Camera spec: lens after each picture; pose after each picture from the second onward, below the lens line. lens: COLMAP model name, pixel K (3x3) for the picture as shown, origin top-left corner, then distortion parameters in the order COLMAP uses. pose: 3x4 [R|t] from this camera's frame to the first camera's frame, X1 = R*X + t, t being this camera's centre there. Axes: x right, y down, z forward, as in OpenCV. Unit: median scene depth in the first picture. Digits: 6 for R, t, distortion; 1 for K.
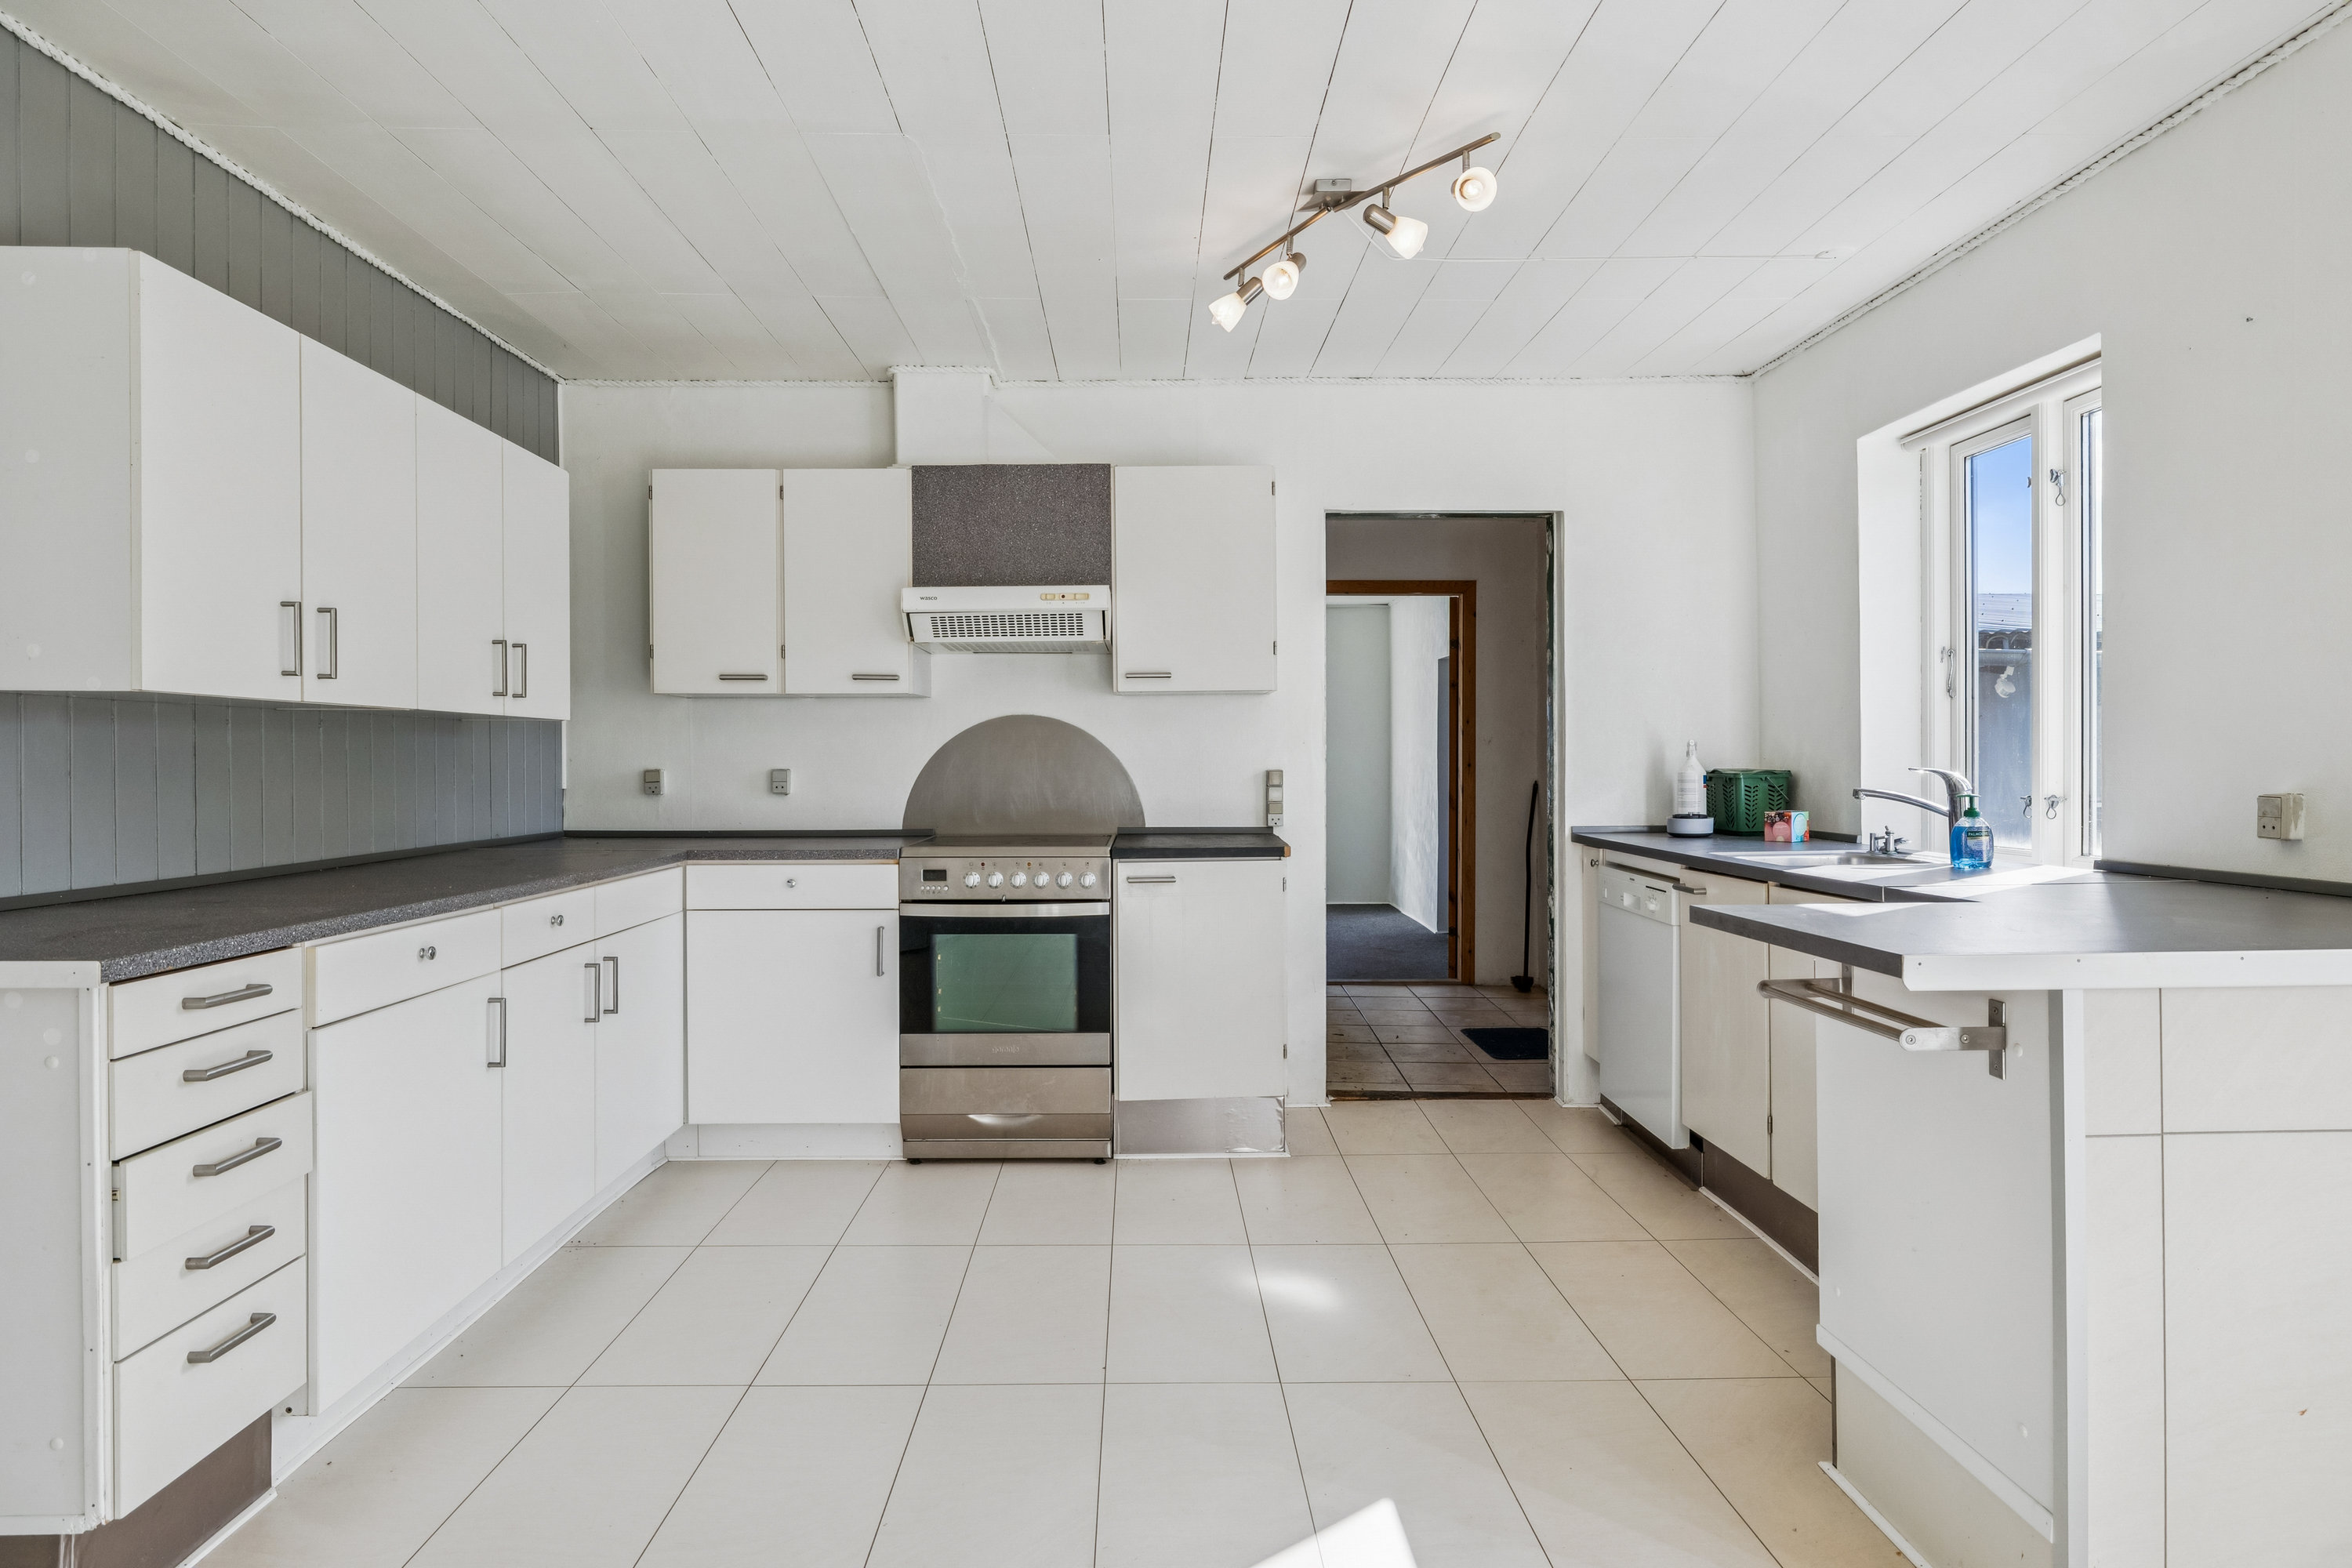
lens RADIAL K [[1322.7, 0, 1184.8], [0, 1322.7, 780.3], [0, 0, 1]] dist [-0.001796, 0.000080]
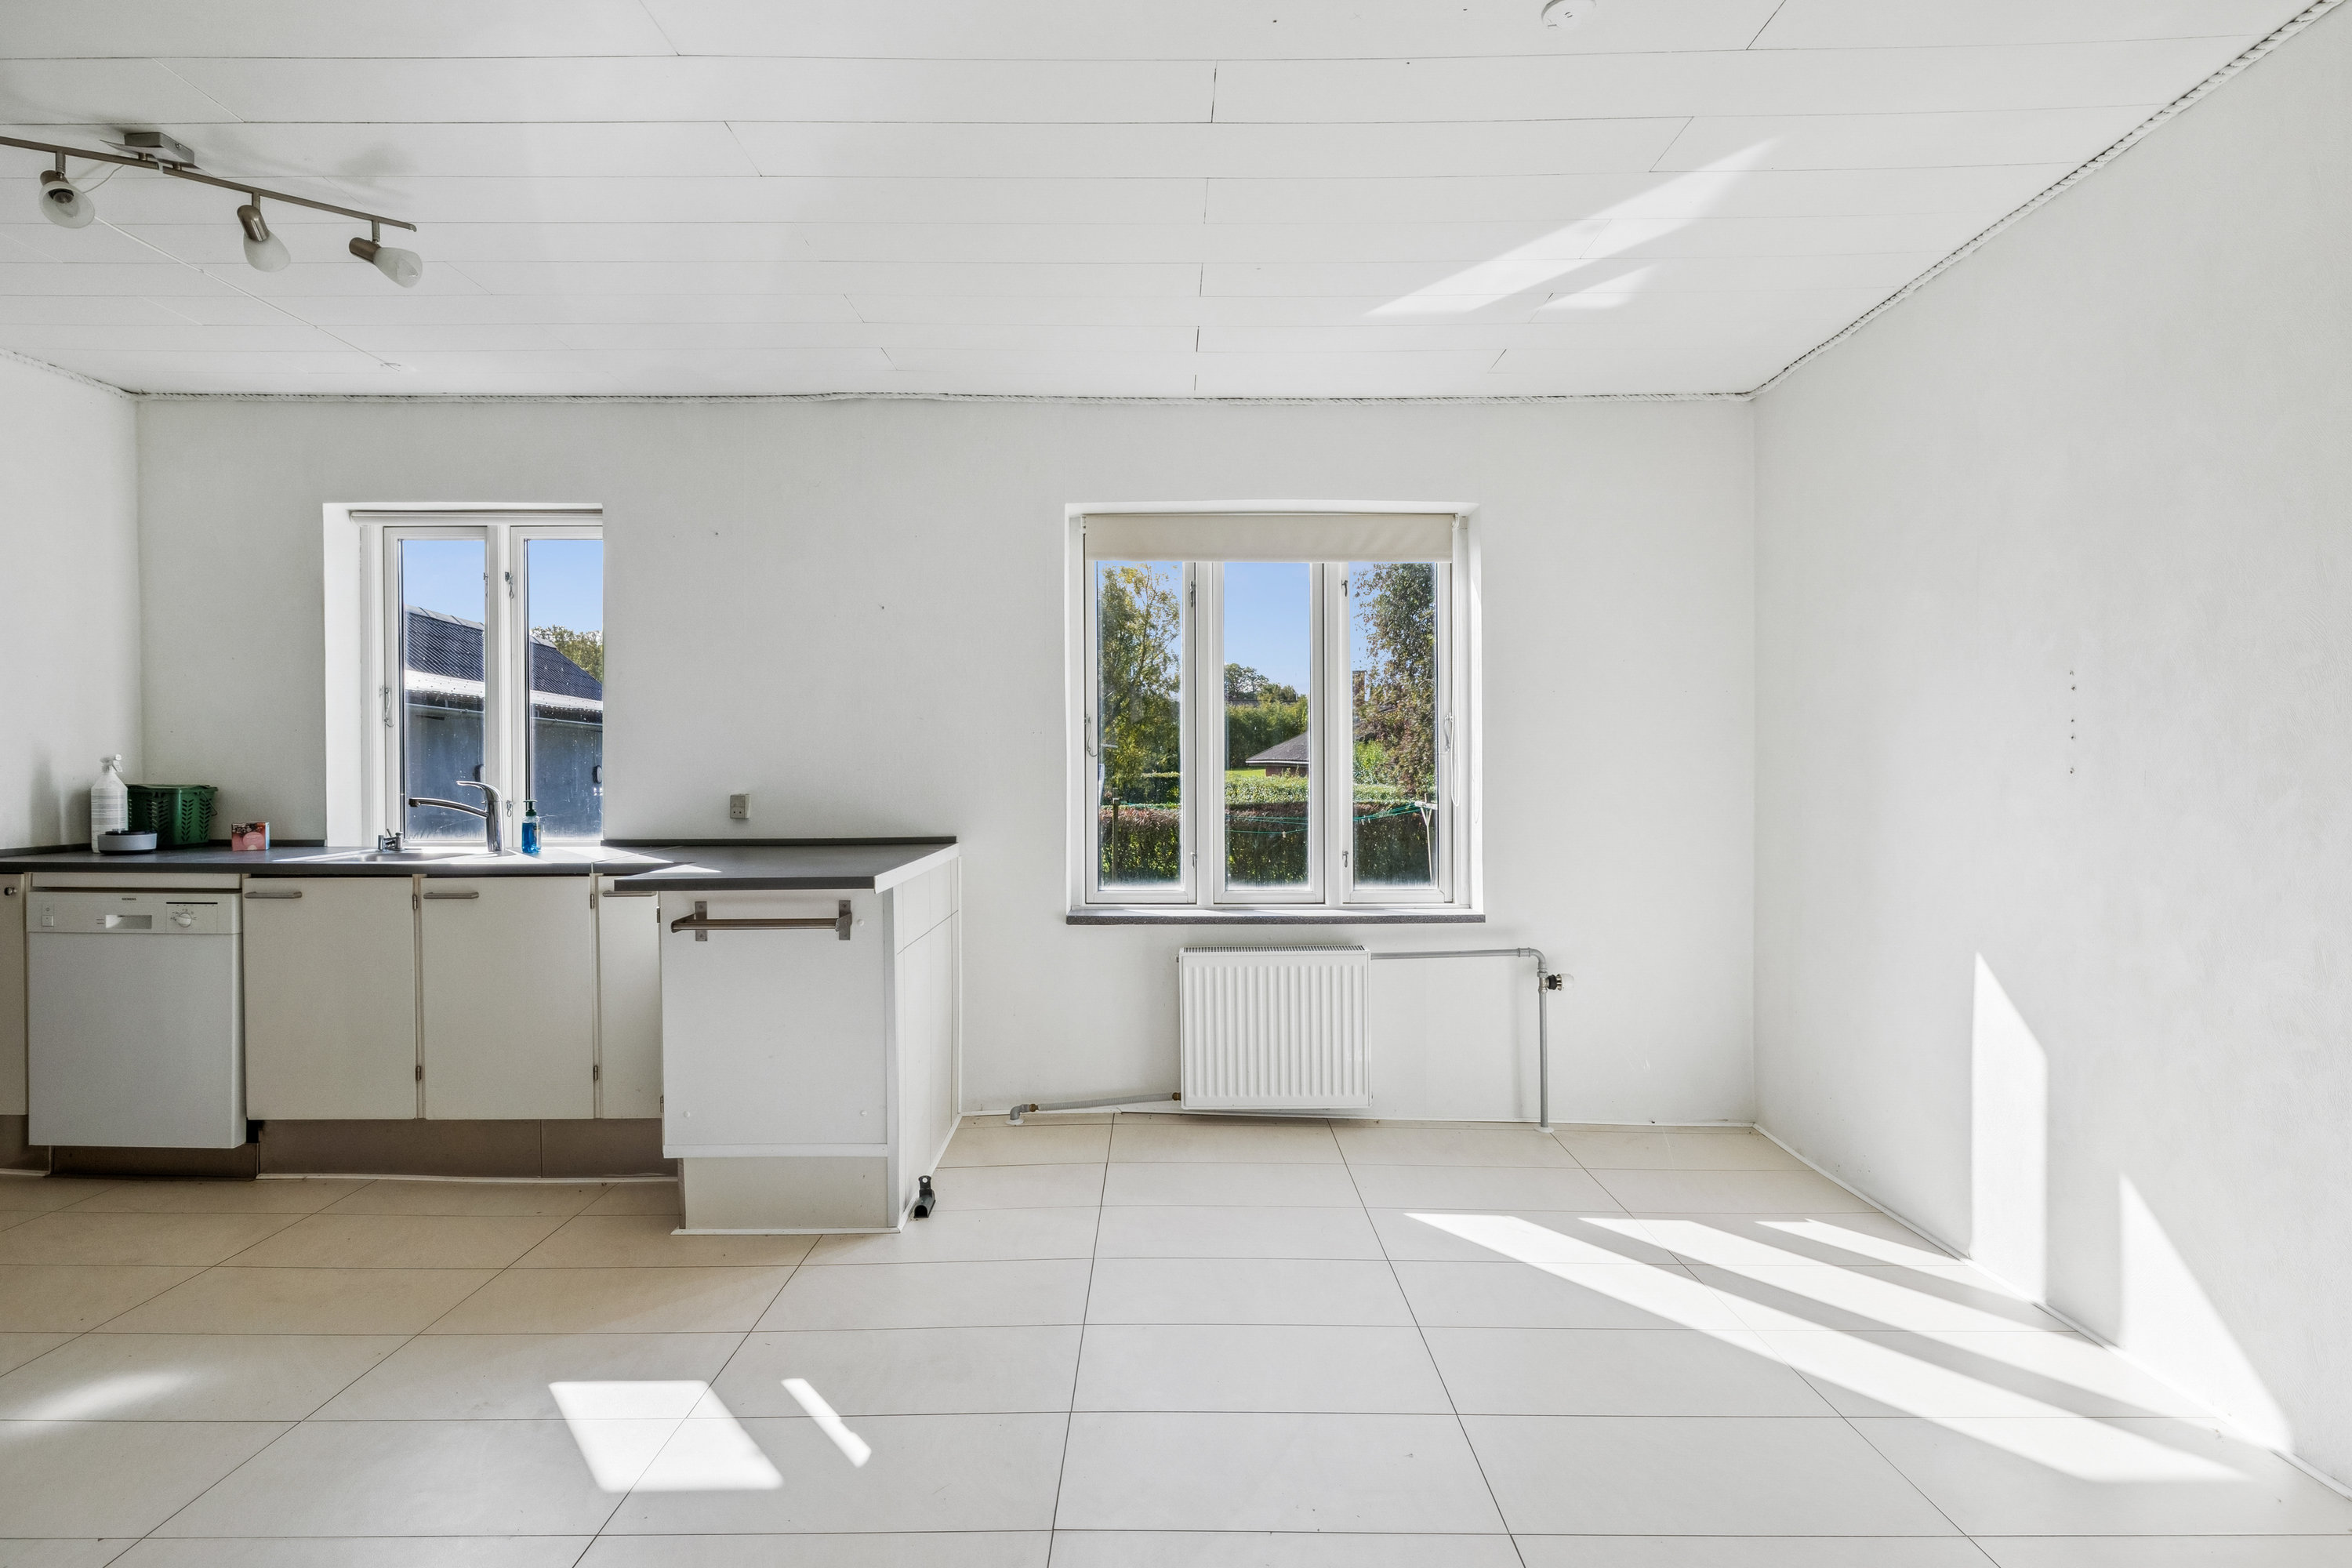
lens RADIAL K [[1180.1, 0, 1170.6], [0, 1180.1, 778.0], [0, 0, 1]] dist [-0.005710, 0.000680]
pose [[-0.000434, -0.002346, 0.999997, -0.624333], [0.011989, 0.999925, 0.002351, -0.007727], [-0.999928, 0.011990, -0.000406, 0.286387]]
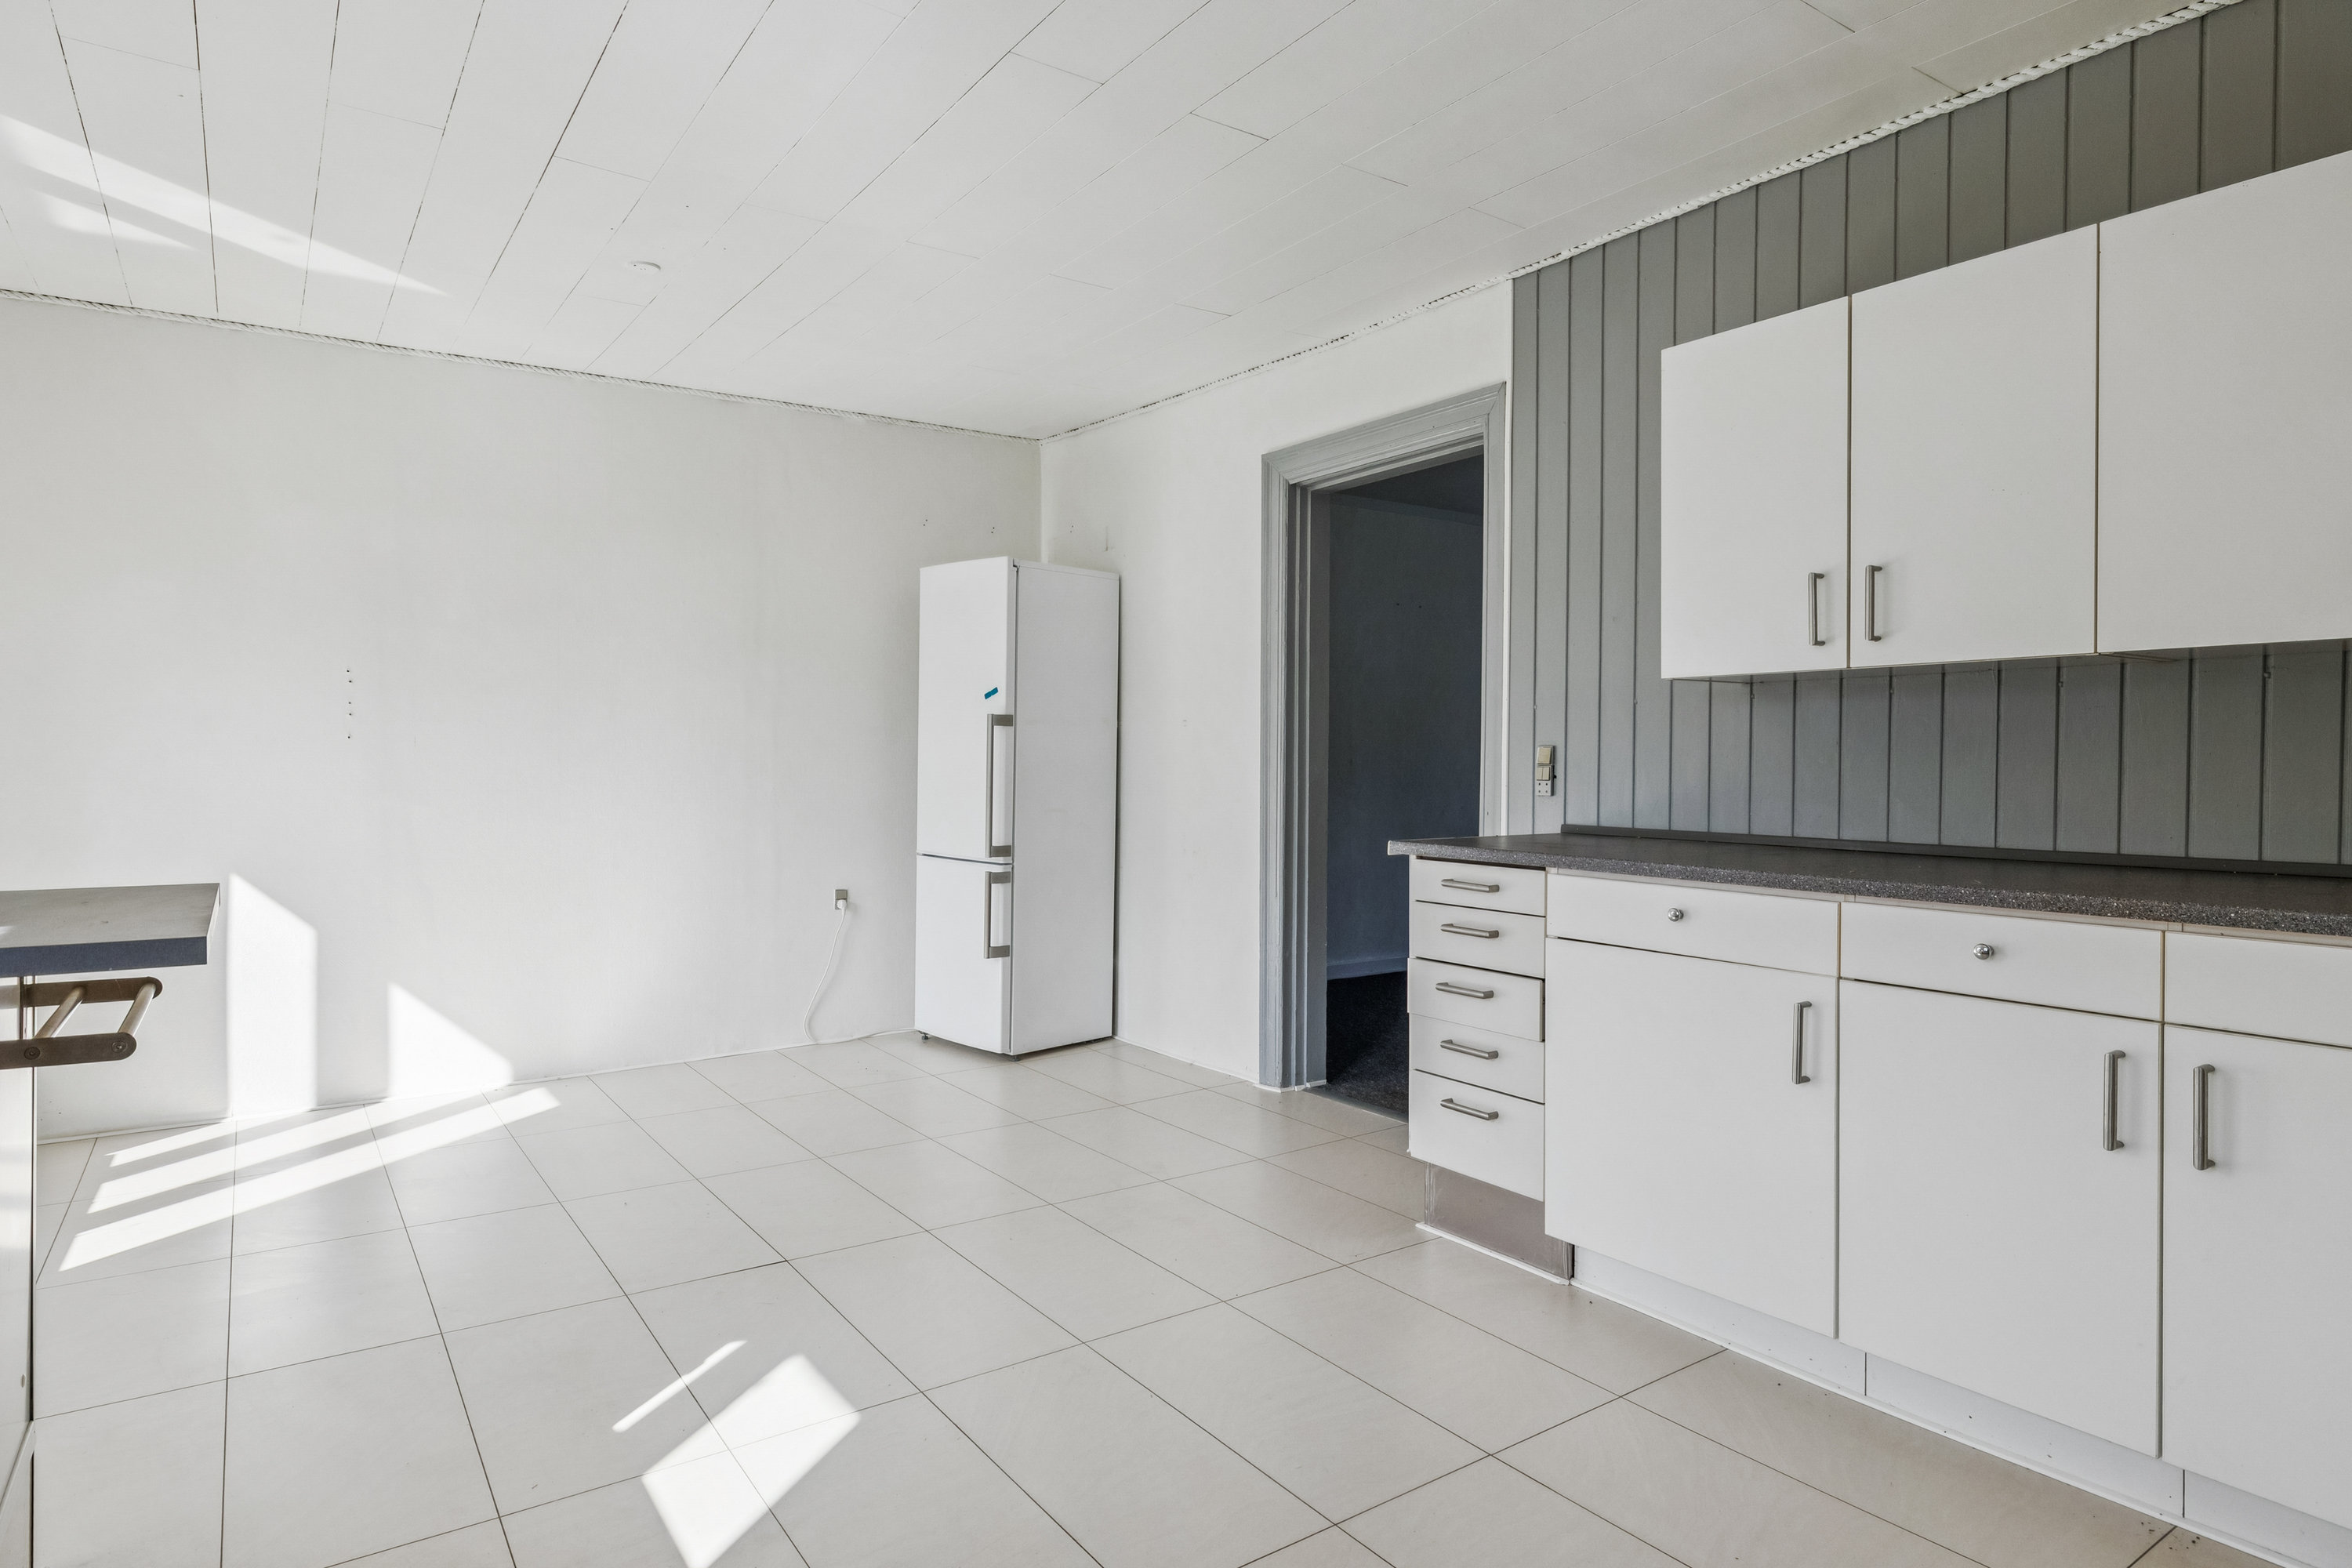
lens RADIAL K [[1322.7, 0, 1176.9], [0, 1322.7, 768.0], [0, 0, 1]] dist [-0.001796, 0.000080]
pose [[-0.810244, 0.004408, -0.586076, 0.277347], [-0.005748, 0.999864, 0.015466, 0.003558], [0.586065, 0.015900, -0.810108, 1.262678]]
